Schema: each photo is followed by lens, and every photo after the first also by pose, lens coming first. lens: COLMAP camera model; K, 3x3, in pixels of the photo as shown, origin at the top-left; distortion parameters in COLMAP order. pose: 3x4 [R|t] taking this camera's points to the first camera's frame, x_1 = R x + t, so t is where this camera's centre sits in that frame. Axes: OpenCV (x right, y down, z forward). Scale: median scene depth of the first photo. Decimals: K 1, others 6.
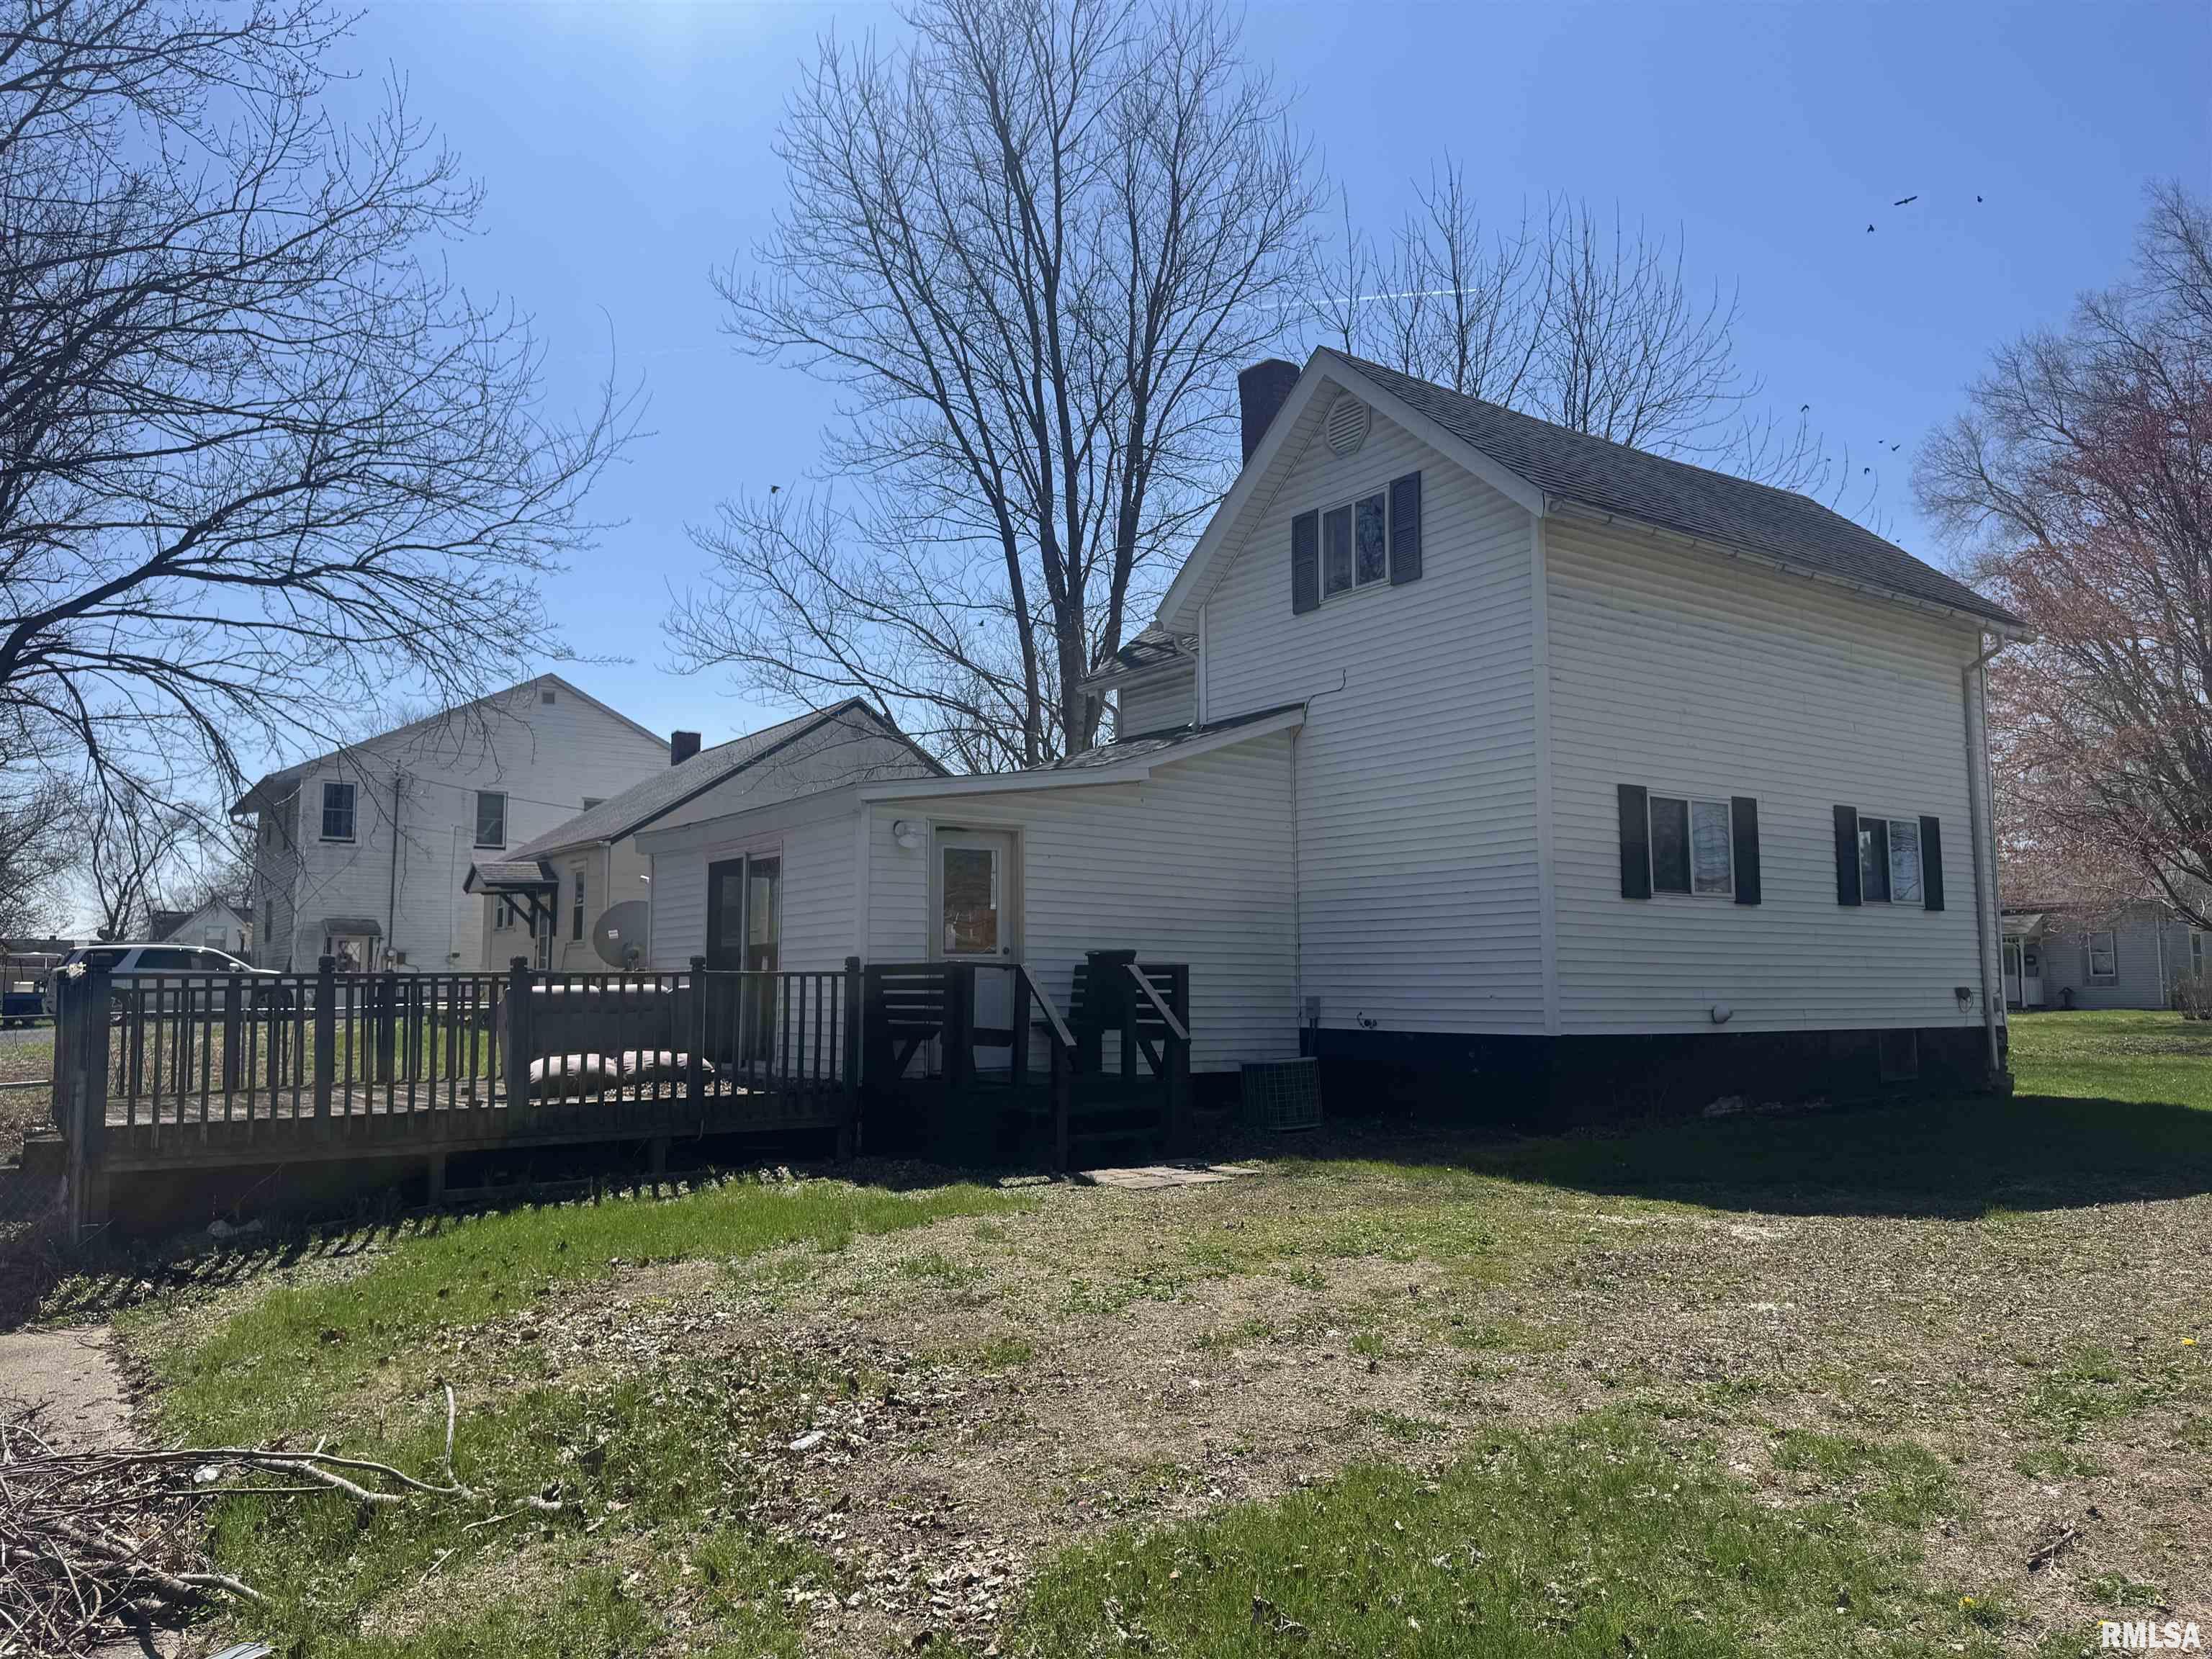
lens RADIAL K [[1573.1, 0, 1106.0], [0, 1573.1, 829.5], [0, 0, 1]] dist [0.004373, -0.000475]
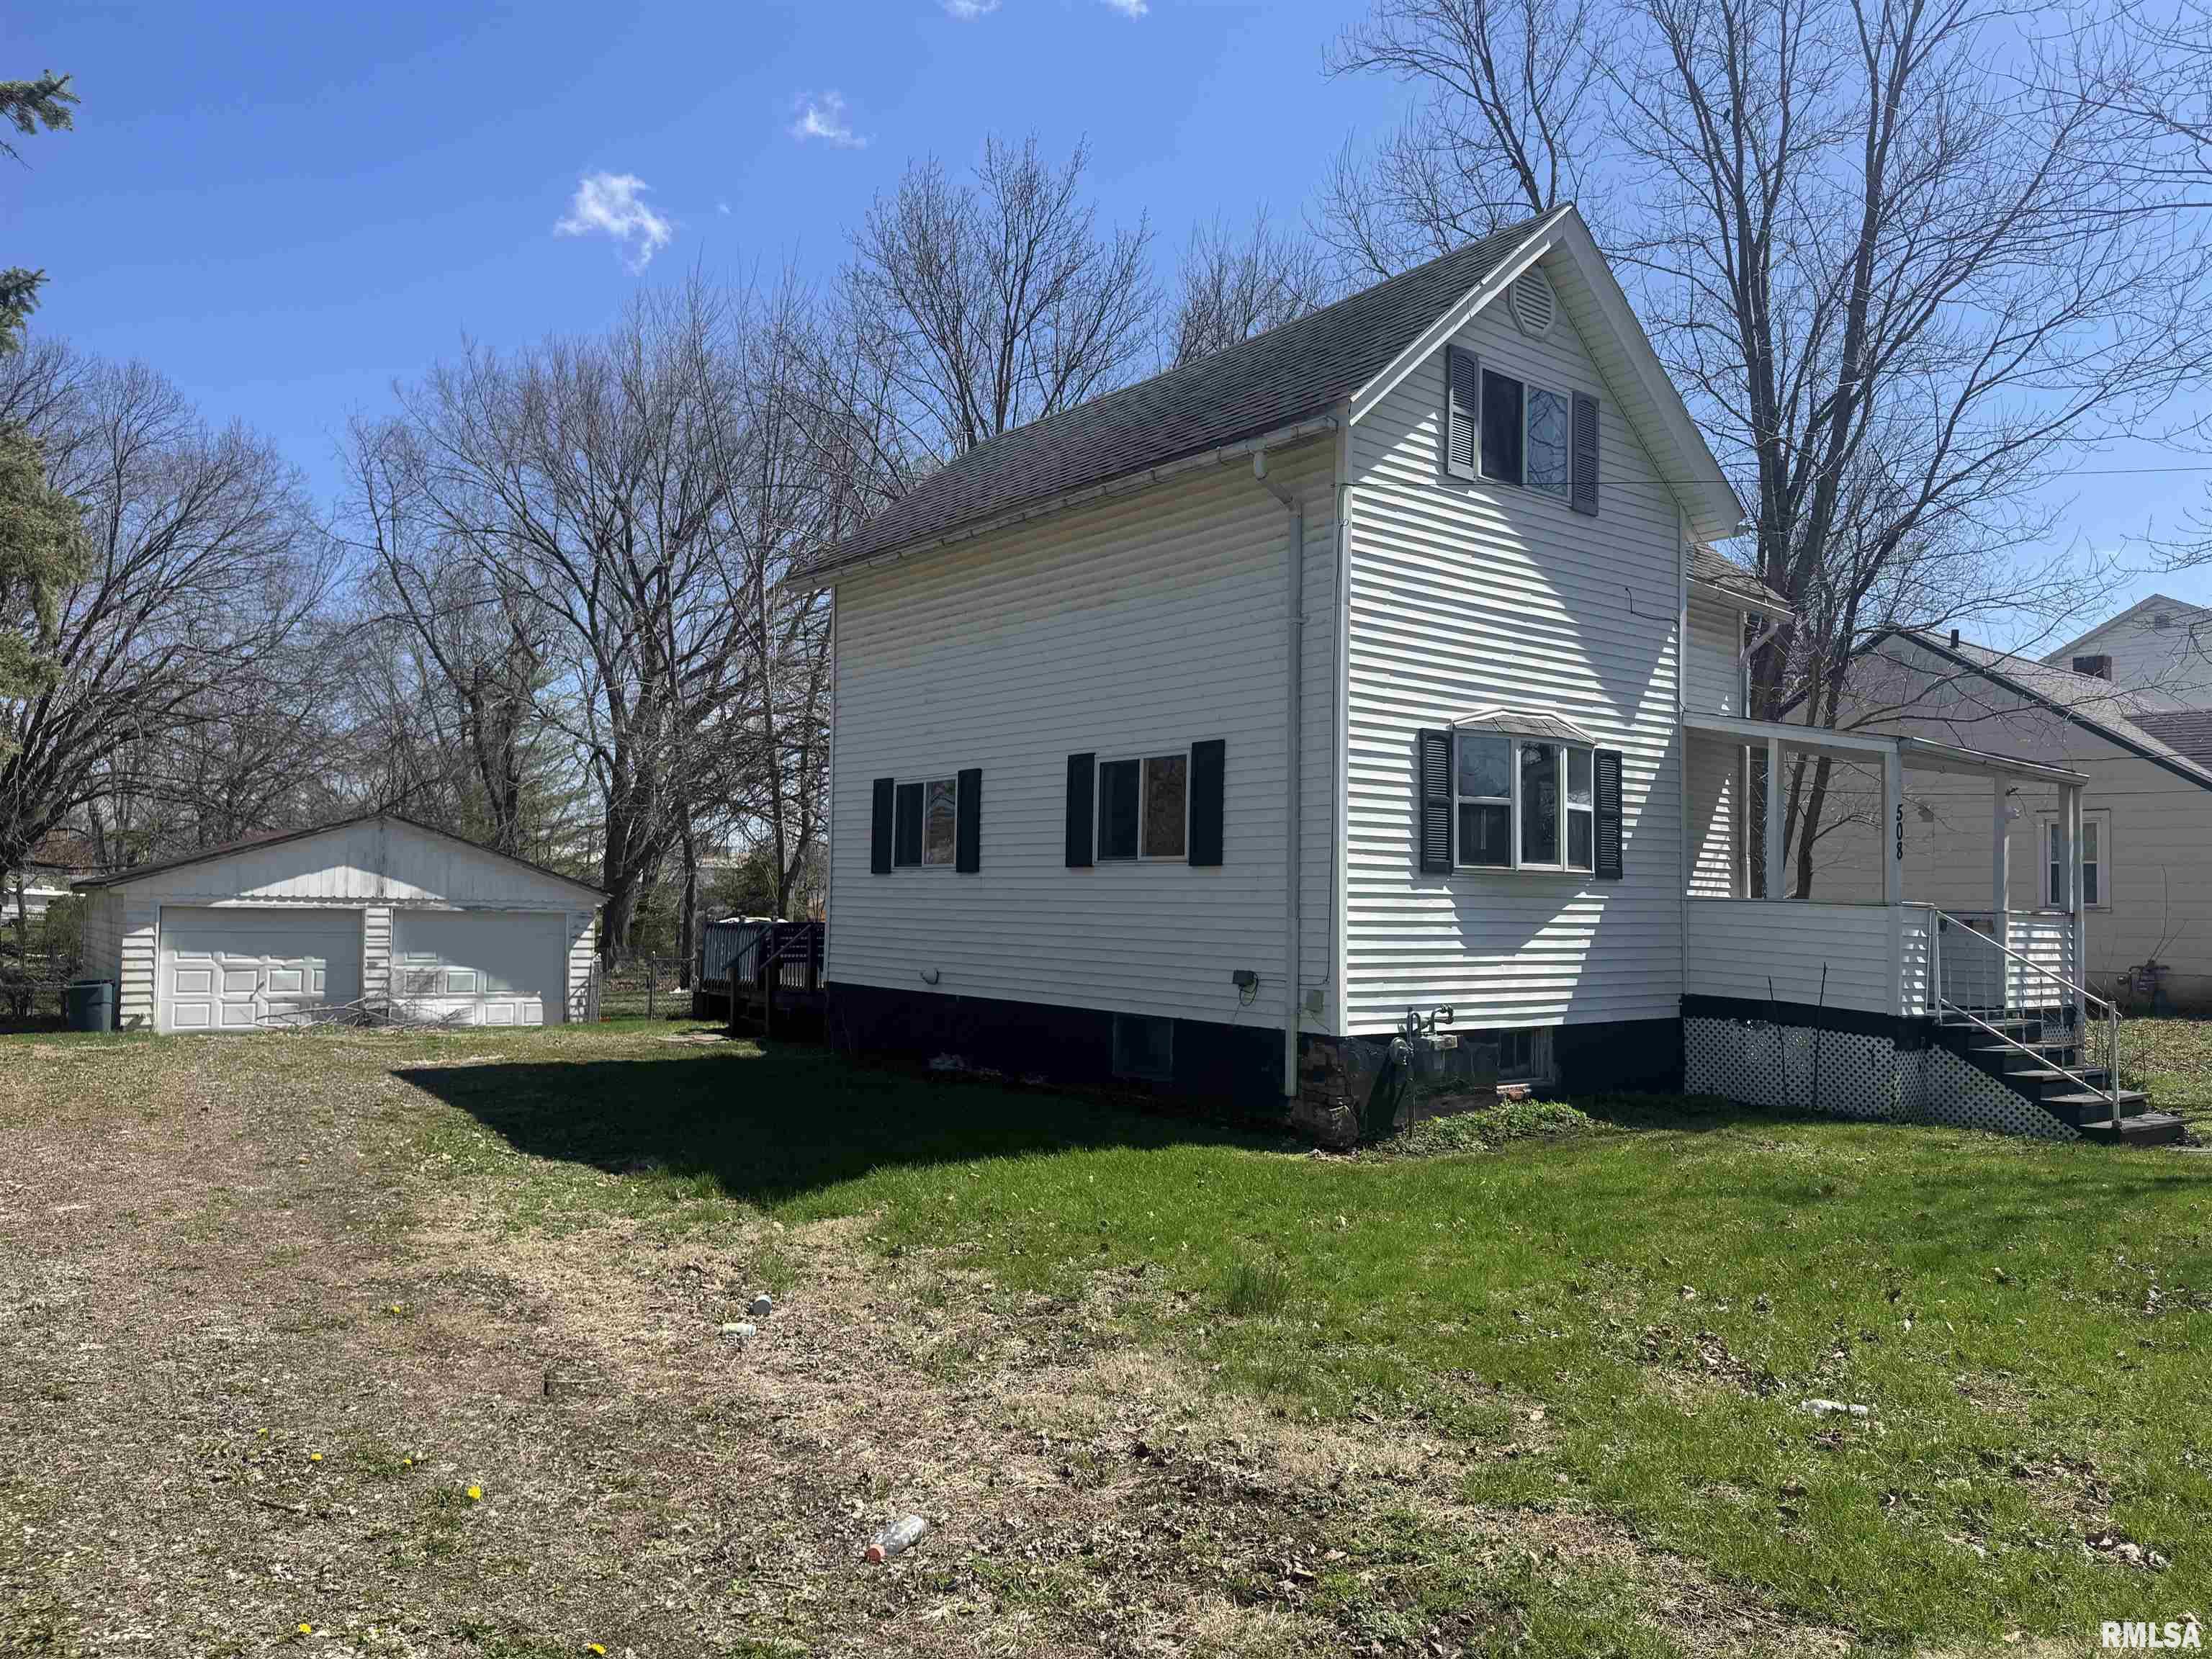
lens RADIAL K [[1529.9, 0, 1077.4], [0, 1529.9, 819.3], [0, 0, 1]] dist [0.078591, -0.090133]
pose [[0.050551, -0.056809, -0.997105, 1.413093], [0.078839, 0.995492, -0.052720, 0.071154], [0.995605, -0.075946, 0.054801, 1.017409]]
